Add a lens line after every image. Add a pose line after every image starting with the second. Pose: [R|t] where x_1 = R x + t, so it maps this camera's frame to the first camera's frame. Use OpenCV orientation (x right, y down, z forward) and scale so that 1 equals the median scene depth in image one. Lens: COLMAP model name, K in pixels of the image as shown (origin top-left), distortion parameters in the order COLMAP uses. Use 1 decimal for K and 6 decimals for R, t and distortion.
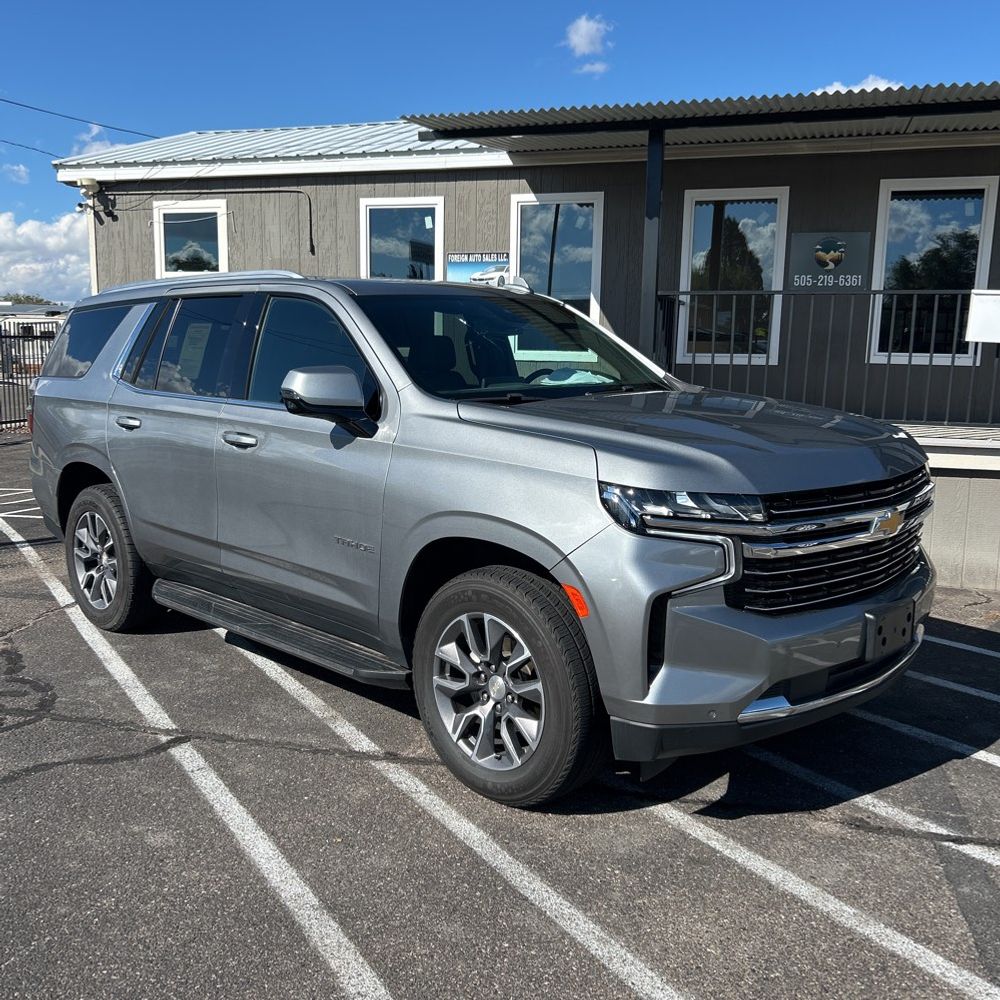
lens RADIAL K [[1004.7, 0, 500.0], [0, 1004.7, 500.0], [0, 0, 1]] dist [0.015238, -0.006105]
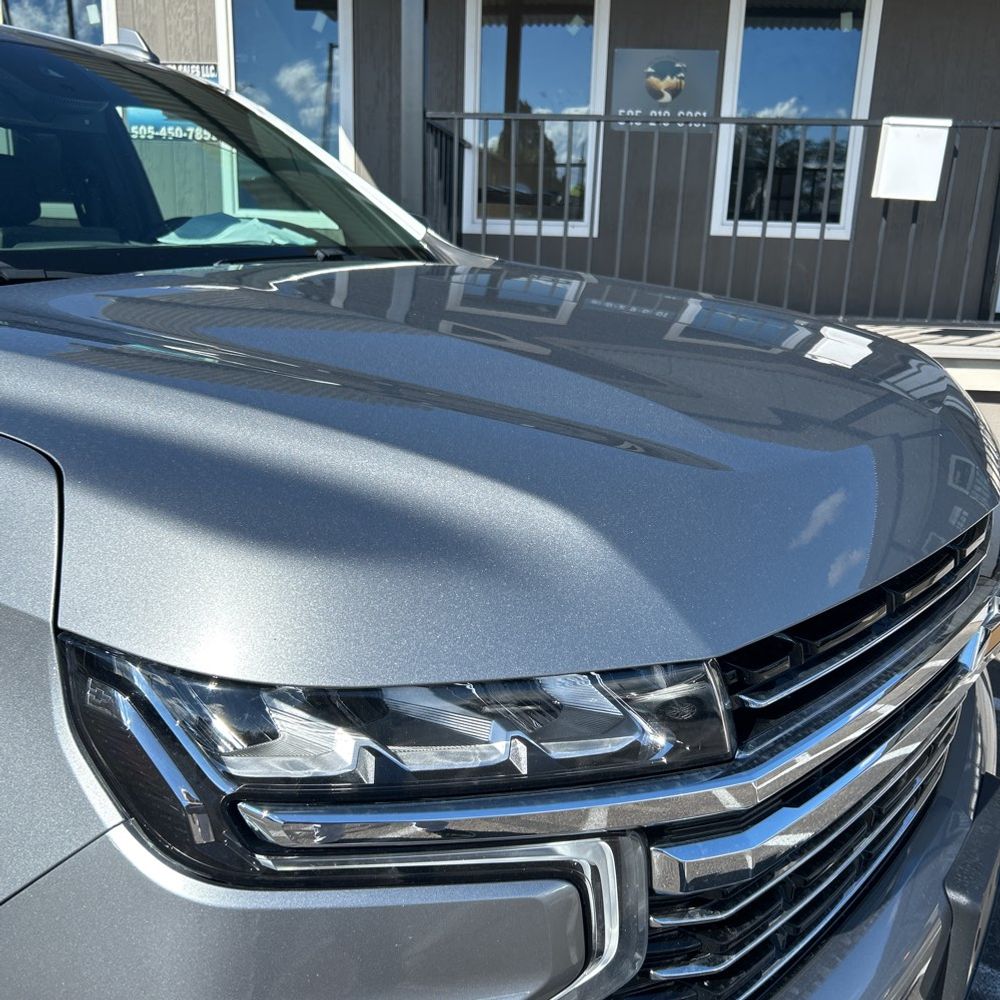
lens RADIAL K [[988.7, 0, 500.0], [0, 988.7, 500.0], [0, 0, 1]] dist [-0.016129, 0.003561]
pose [[0.980328, -0.039304, 0.193425, 0.060936], [0.016550, 0.992891, 0.117871, -0.029241], [-0.196683, -0.112351, 0.974009, 0.298293]]
